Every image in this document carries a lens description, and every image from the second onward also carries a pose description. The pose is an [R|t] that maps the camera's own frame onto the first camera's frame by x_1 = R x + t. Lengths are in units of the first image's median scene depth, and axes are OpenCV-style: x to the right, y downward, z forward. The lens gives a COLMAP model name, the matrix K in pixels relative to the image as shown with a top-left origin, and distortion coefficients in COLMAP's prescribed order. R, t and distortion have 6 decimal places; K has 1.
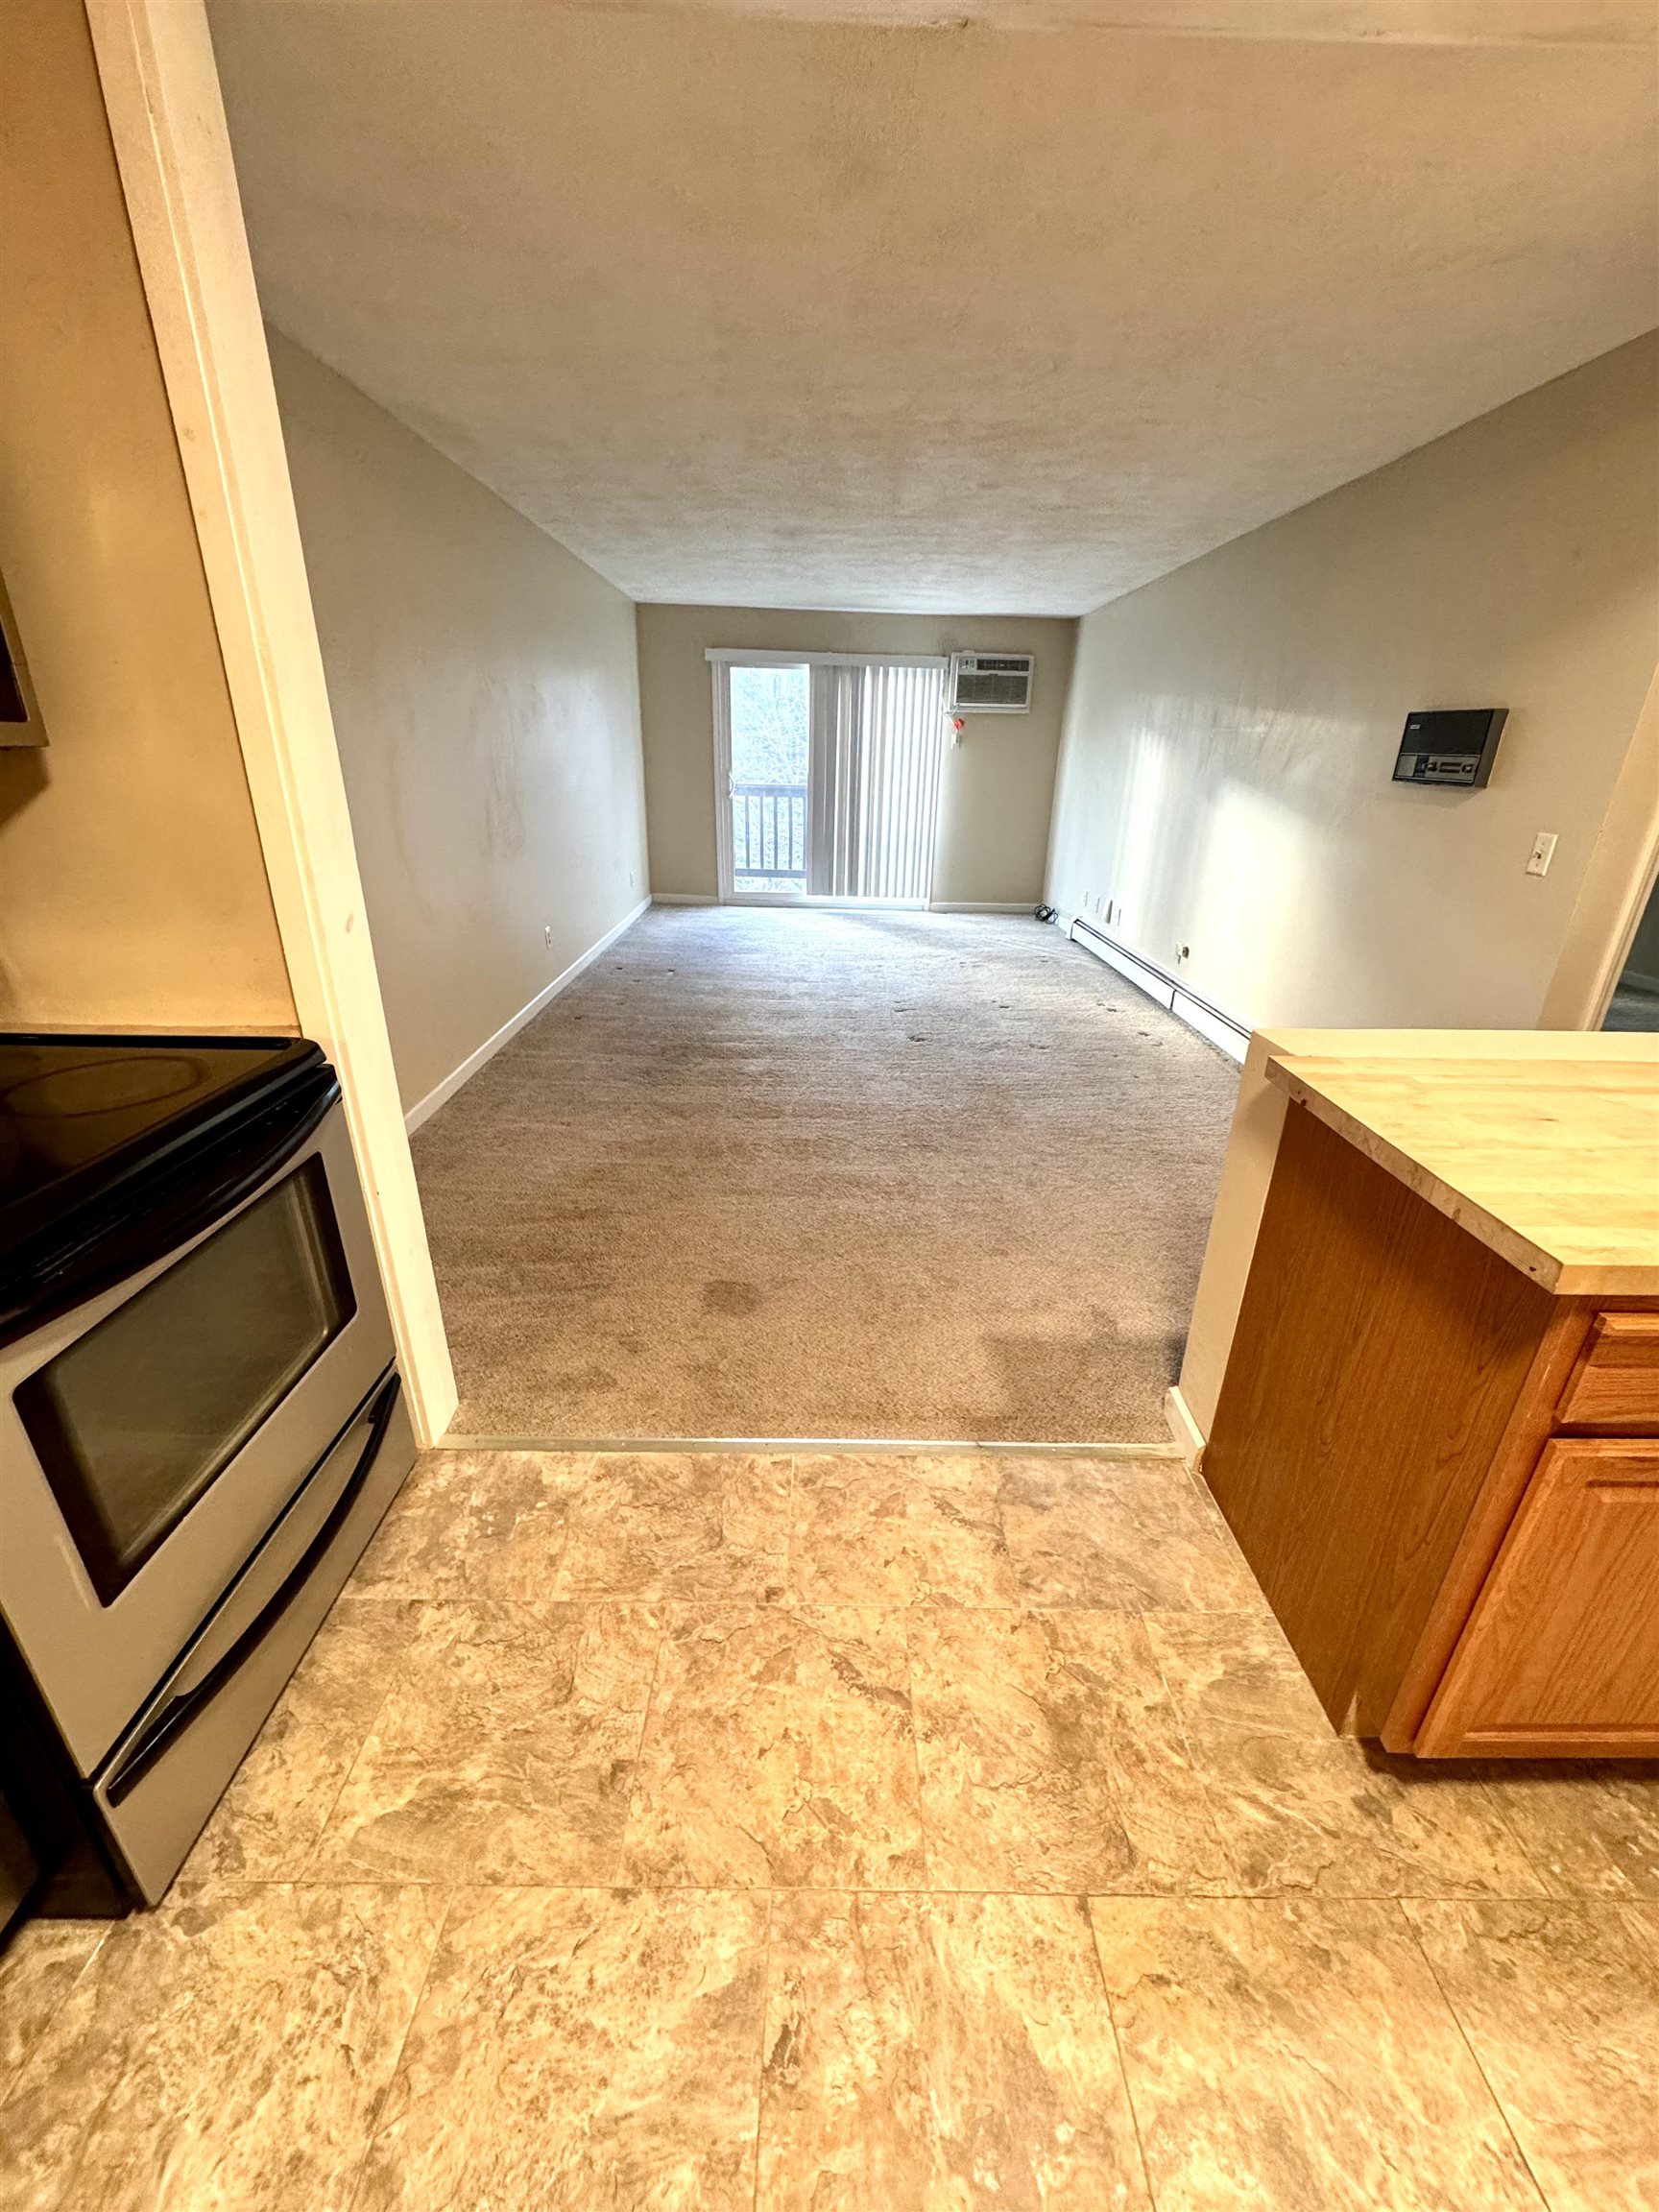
lens RADIAL K [[874.5, 0, 829.5], [0, 874.5, 1106.0], [0, 0, 1]] dist [-0.001790, -0.000166]
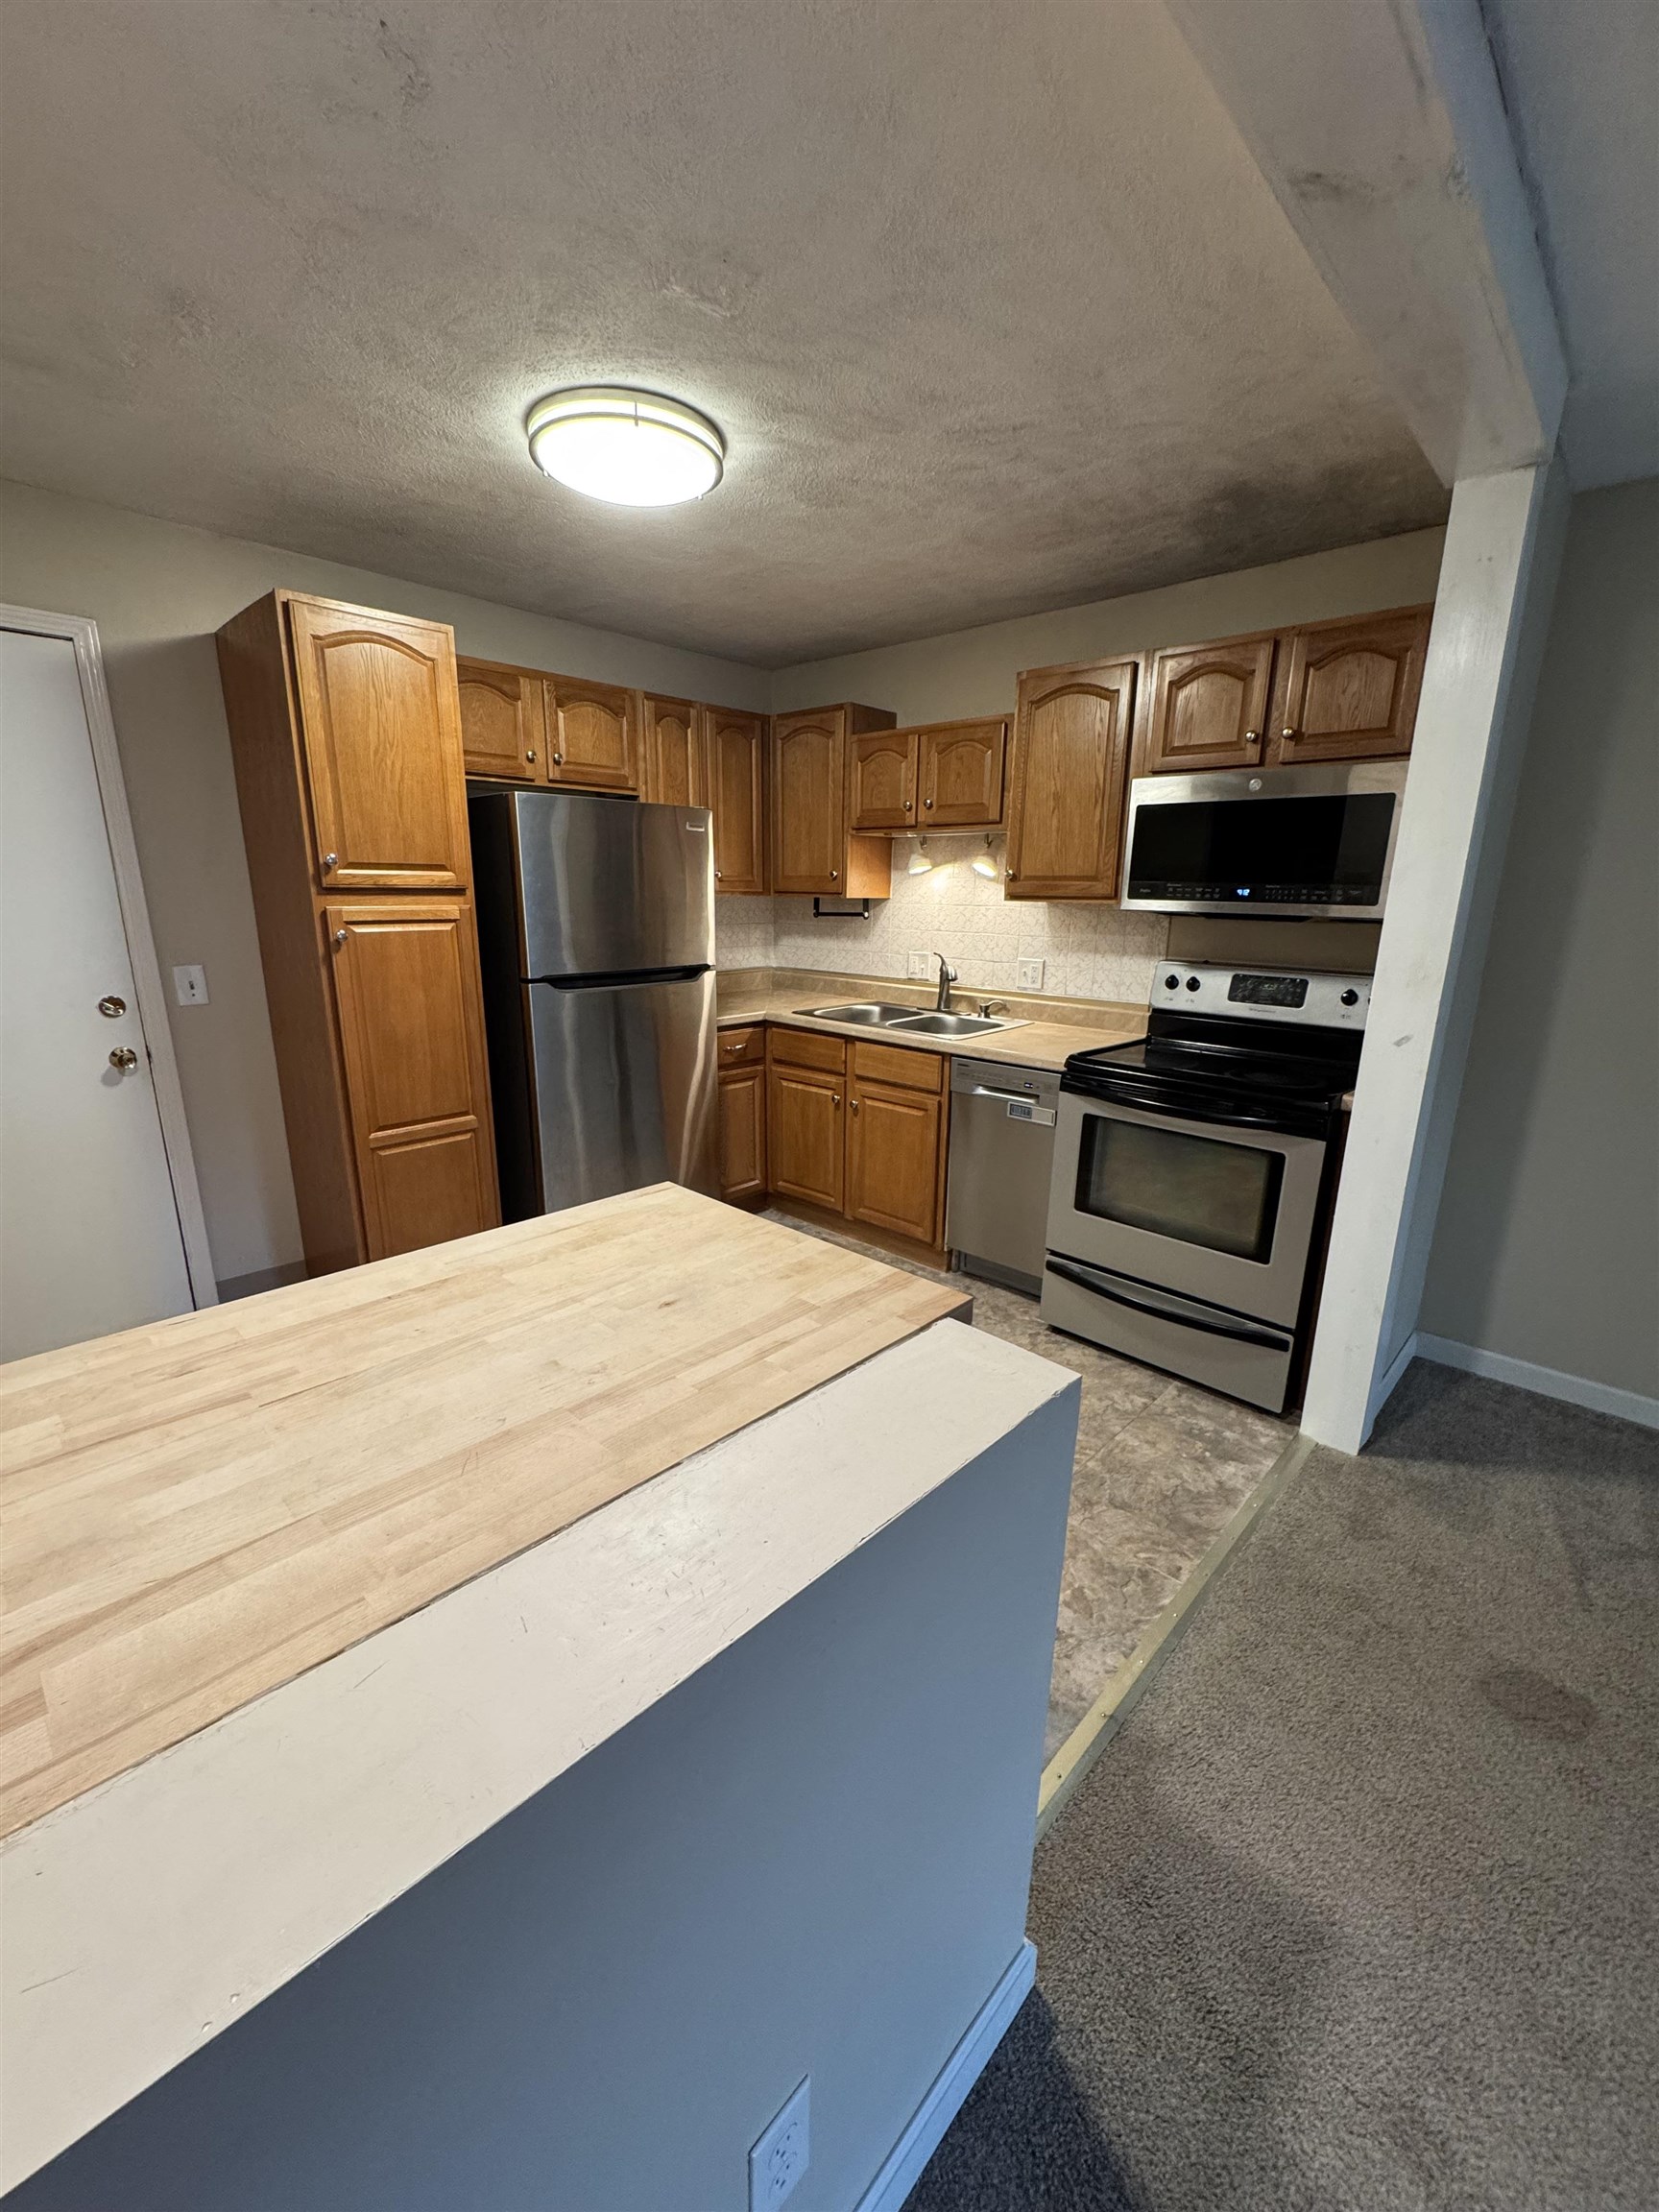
lens RADIAL K [[874.5, 0, 829.5], [0, 874.5, 1106.0], [0, 0, 1]] dist [-0.001790, -0.000166]
pose [[-0.693937, 0.142444, -0.705805, 1.192212], [-0.300515, 0.833486, 0.463673, -0.548495], [0.654326, 0.533865, -0.535580, 1.345807]]
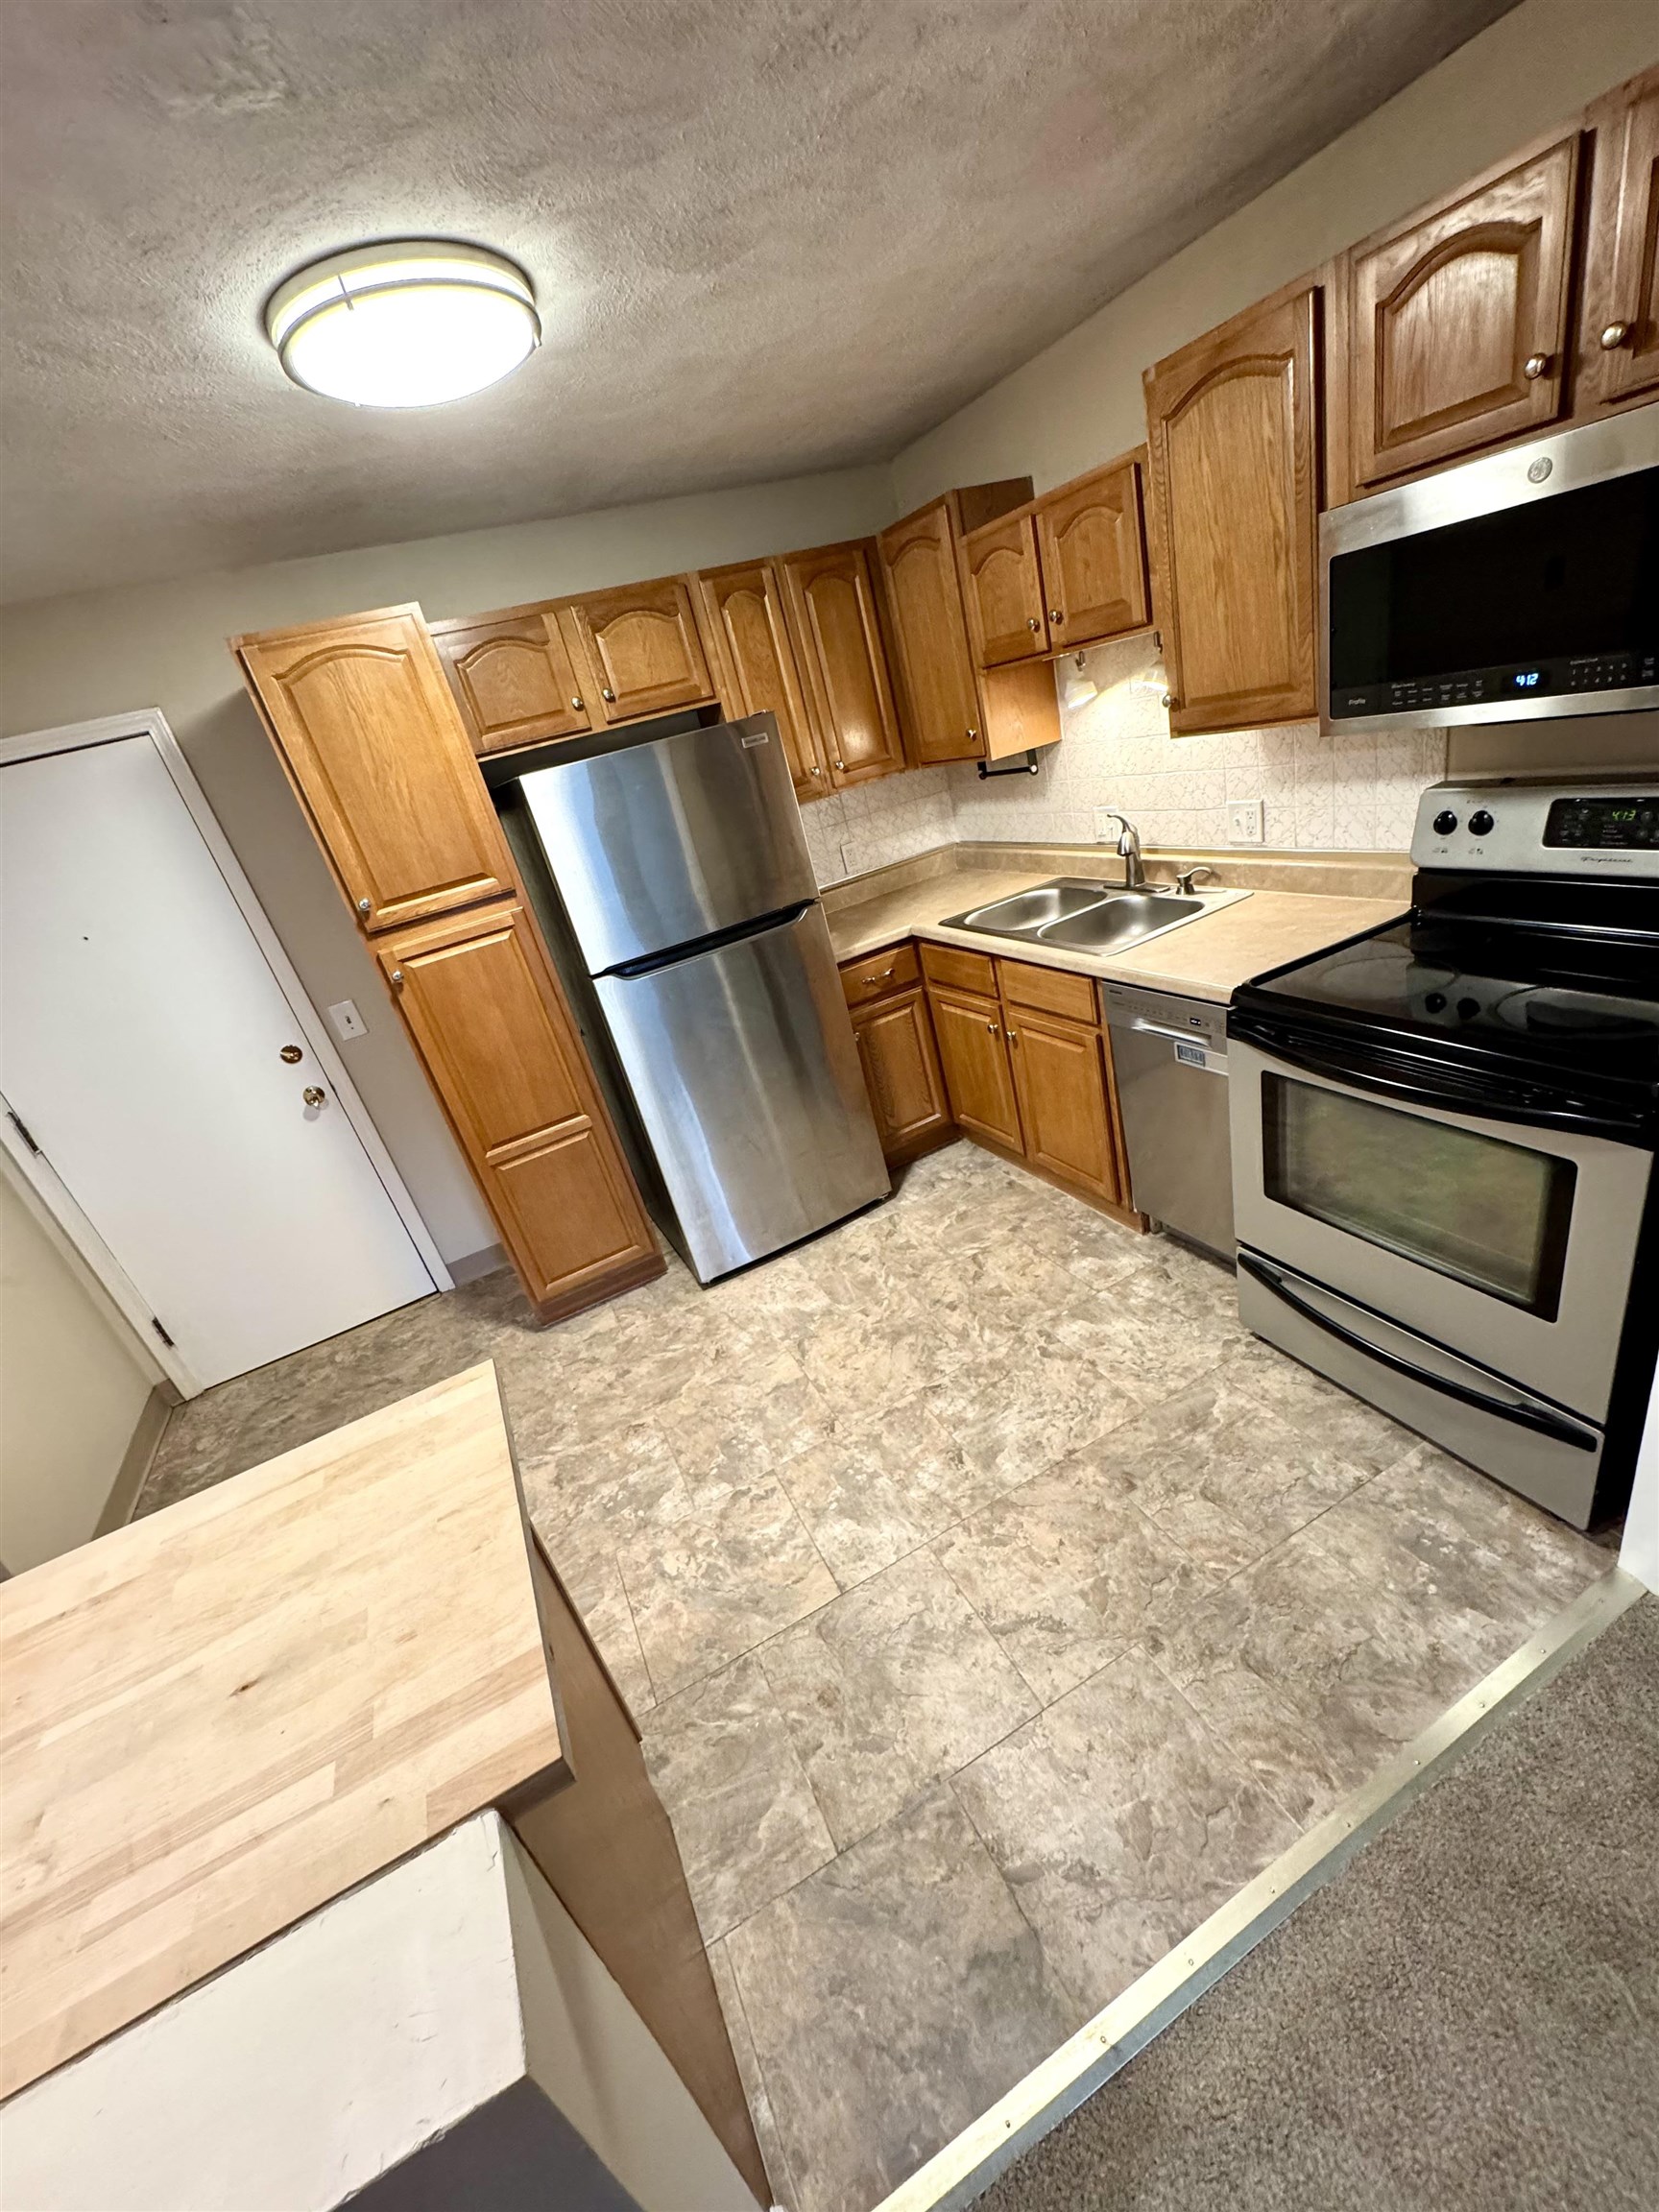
lens RADIAL K [[874.5, 0, 829.5], [0, 874.5, 1106.0], [0, 0, 1]] dist [-0.001790, -0.000166]
pose [[-0.884517, 0.345739, -0.313199, 0.431378], [0.039118, 0.723973, 0.688718, -0.716284], [0.464864, 0.596931, -0.653892, 1.281561]]
